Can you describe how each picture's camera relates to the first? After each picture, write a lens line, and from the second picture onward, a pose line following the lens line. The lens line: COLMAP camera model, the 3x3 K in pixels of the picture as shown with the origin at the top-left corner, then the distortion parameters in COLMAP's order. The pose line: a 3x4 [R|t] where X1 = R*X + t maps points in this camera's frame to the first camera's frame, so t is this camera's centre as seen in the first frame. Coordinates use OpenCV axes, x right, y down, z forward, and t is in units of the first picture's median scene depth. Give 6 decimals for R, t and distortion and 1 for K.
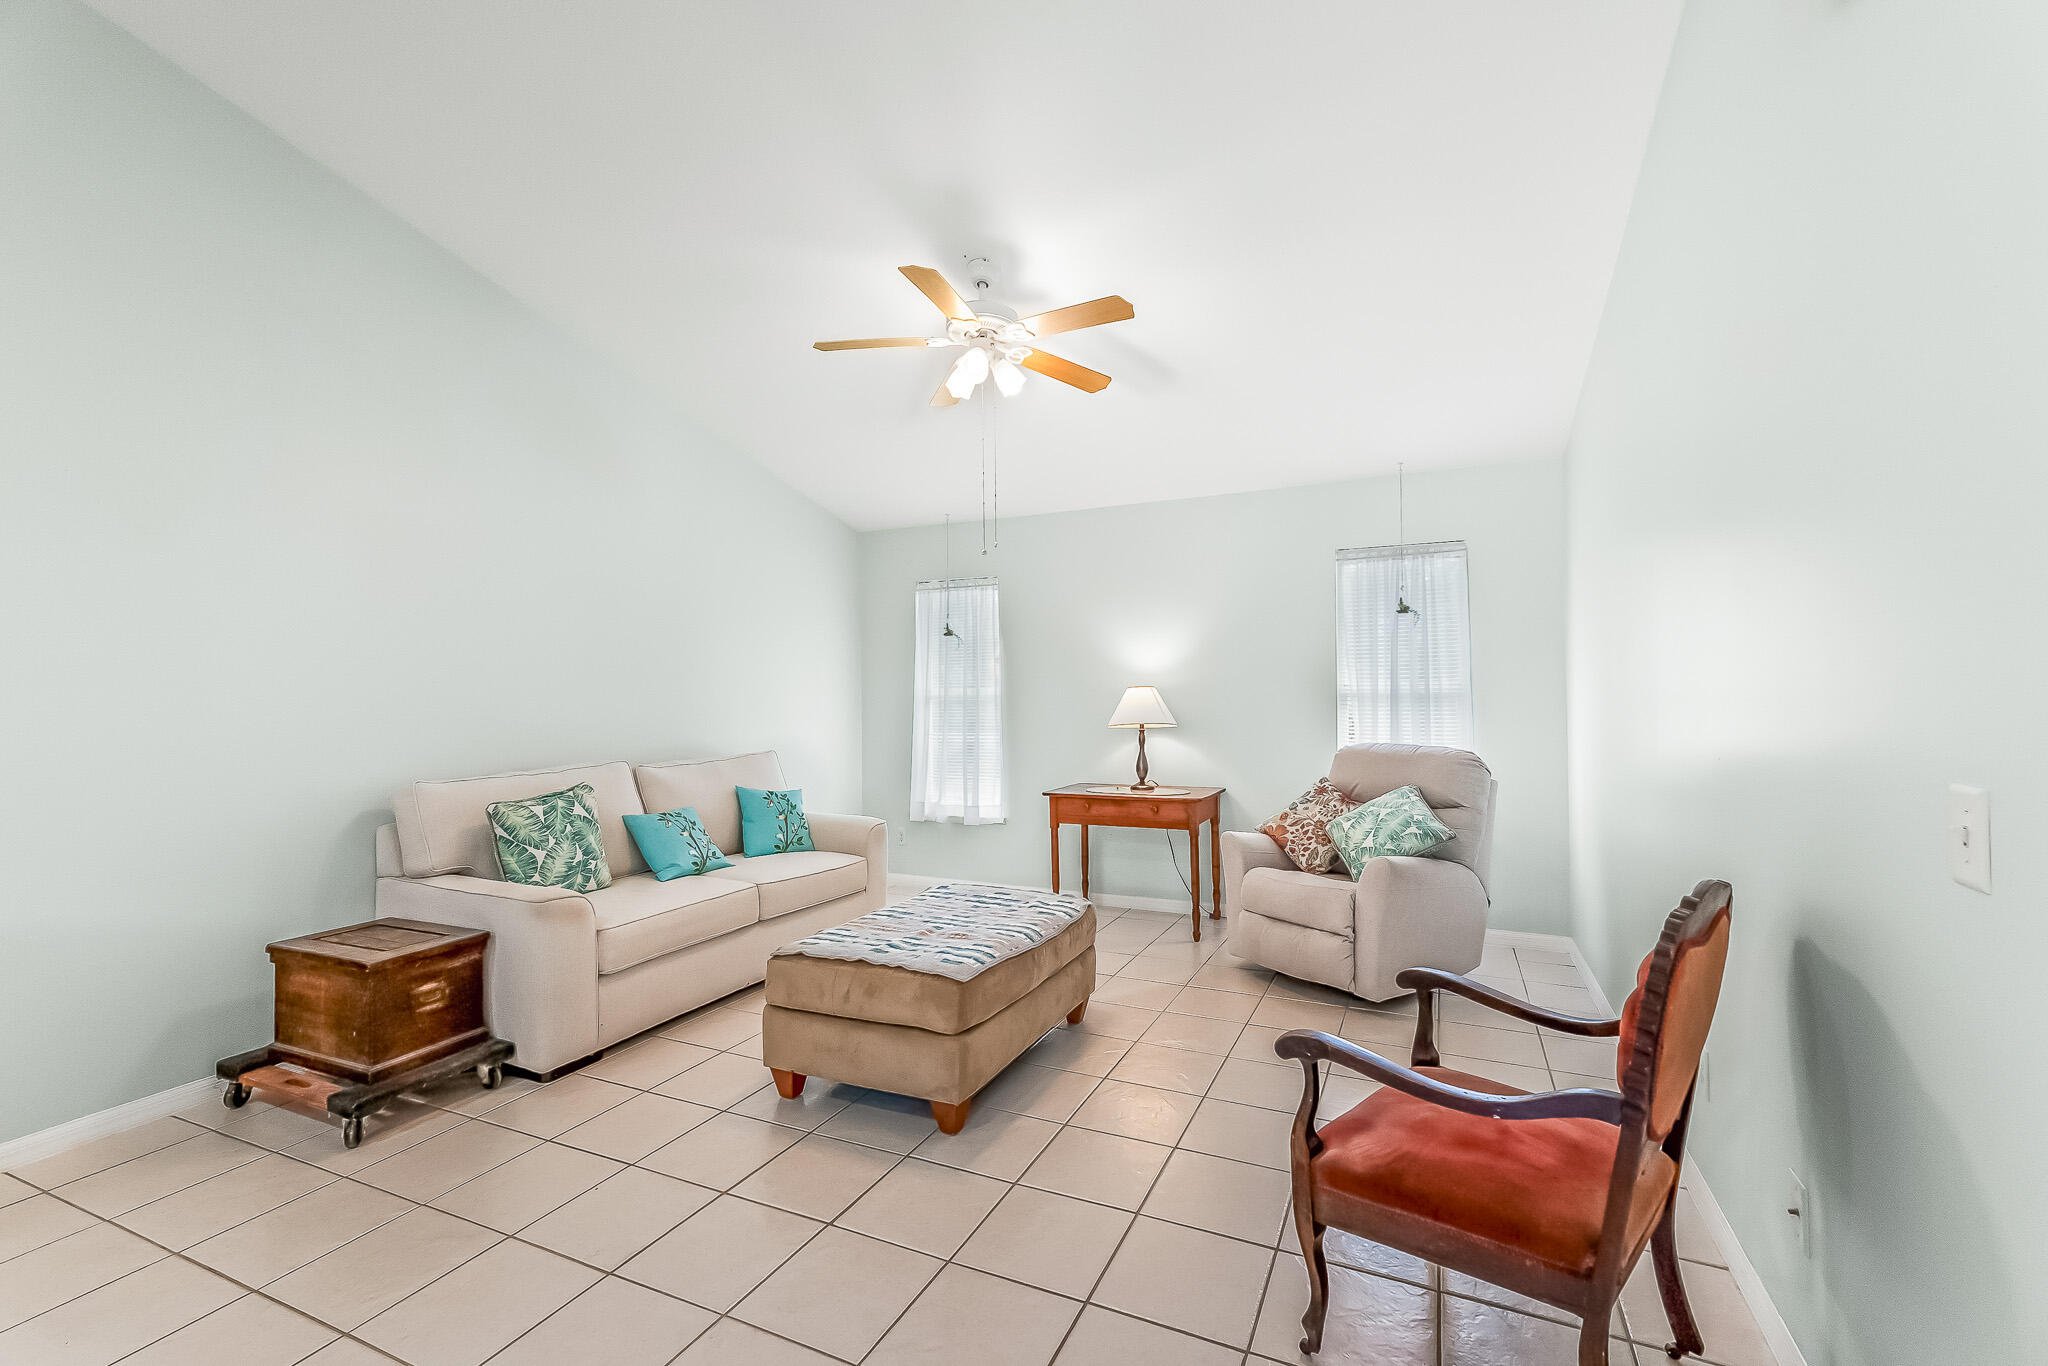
lens RADIAL K [[864.9, 0, 1039.4], [0, 864.9, 688.4], [0, 0, 1]] dist [0.013107, 0.000276]
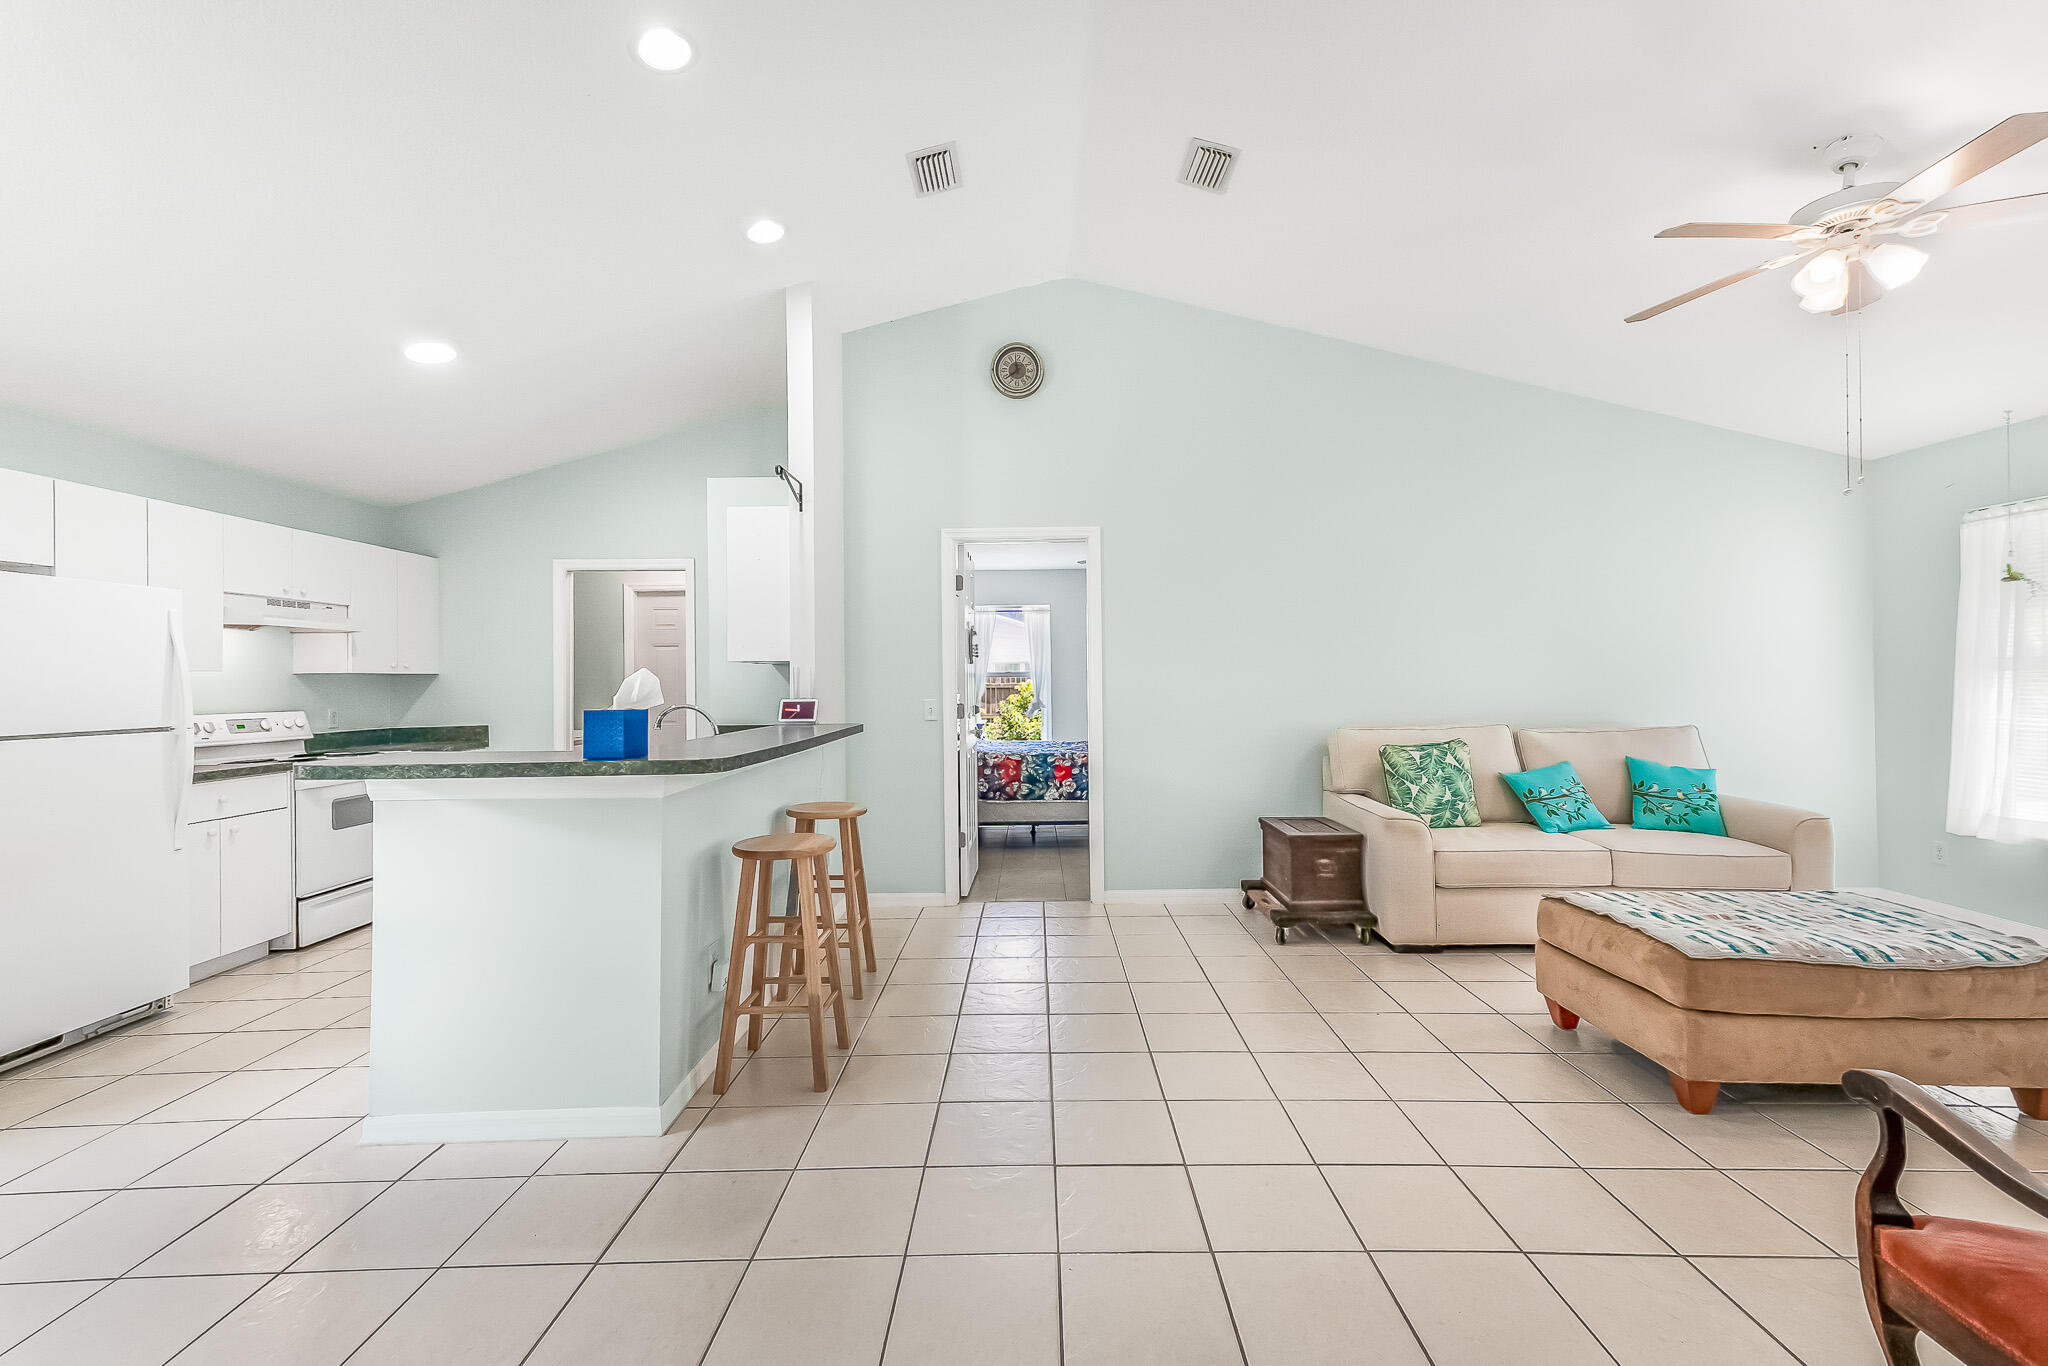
lens RADIAL K [[858.1, 0, 1024.0], [0, 858.1, 683.0], [0, 0, 1]] dist [0.003666, 0.000138]
pose [[0.401943, 0.011086, -0.915598, 0.365782], [0.010732, 0.999801, 0.016817, 0.003364], [0.915602, -0.016586, 0.401744, -0.054129]]
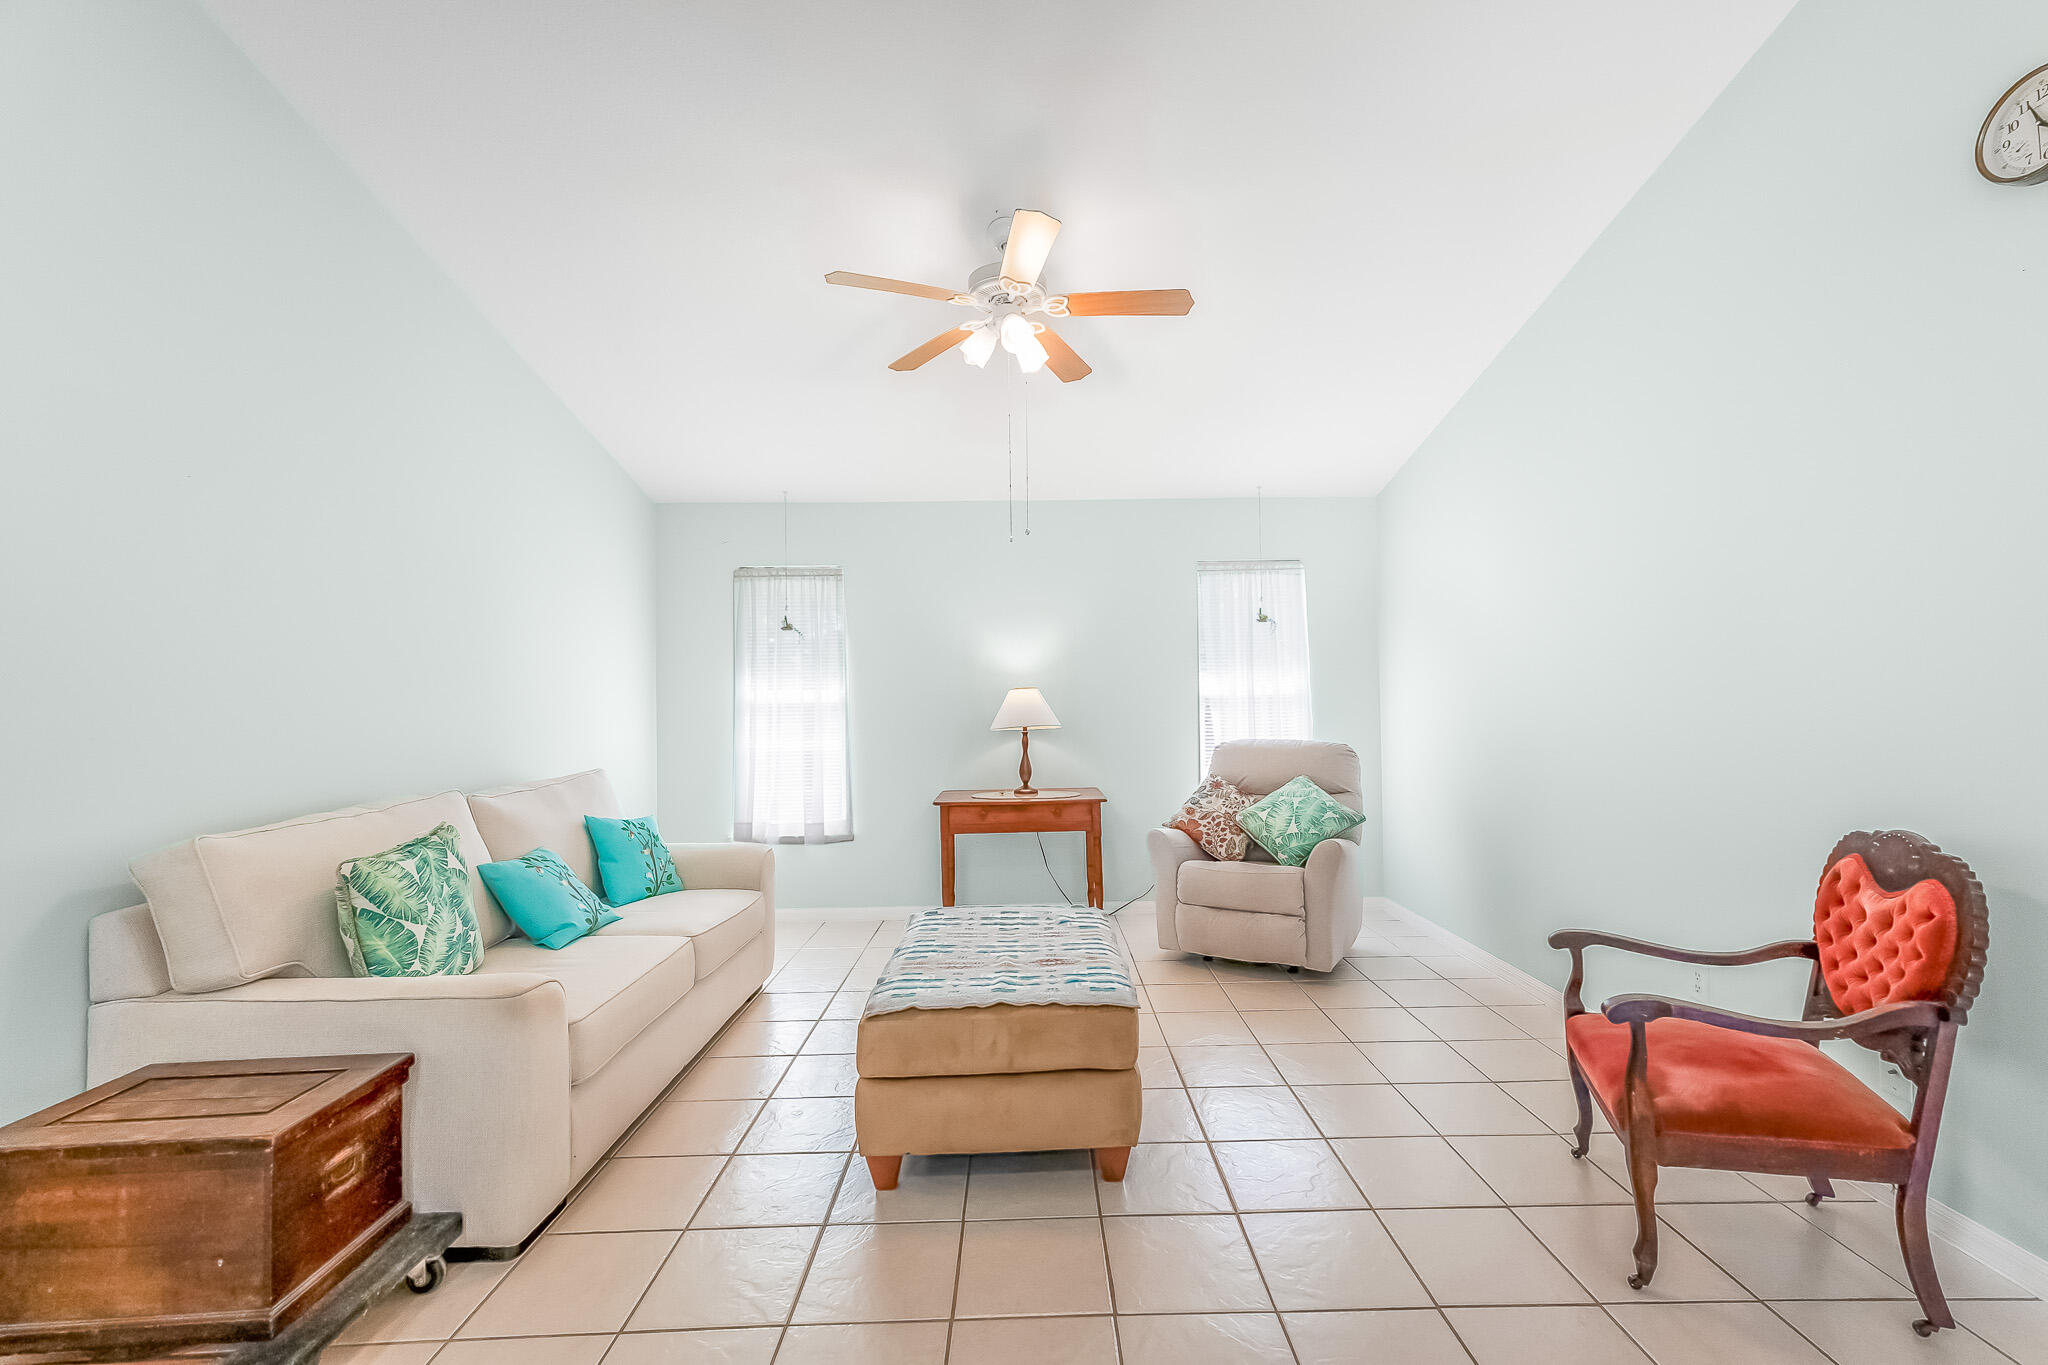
lens RADIAL K [[864.9, 0, 1039.4], [0, 864.9, 687.9], [0, 0, 1]] dist [0.013107, 0.000276]
pose [[0.899696, 0.000423, 0.436516, -0.429128], [0.002589, 0.999977, -0.006307, 0.005699], [-0.436509, 0.006804, 0.899674, 0.167001]]
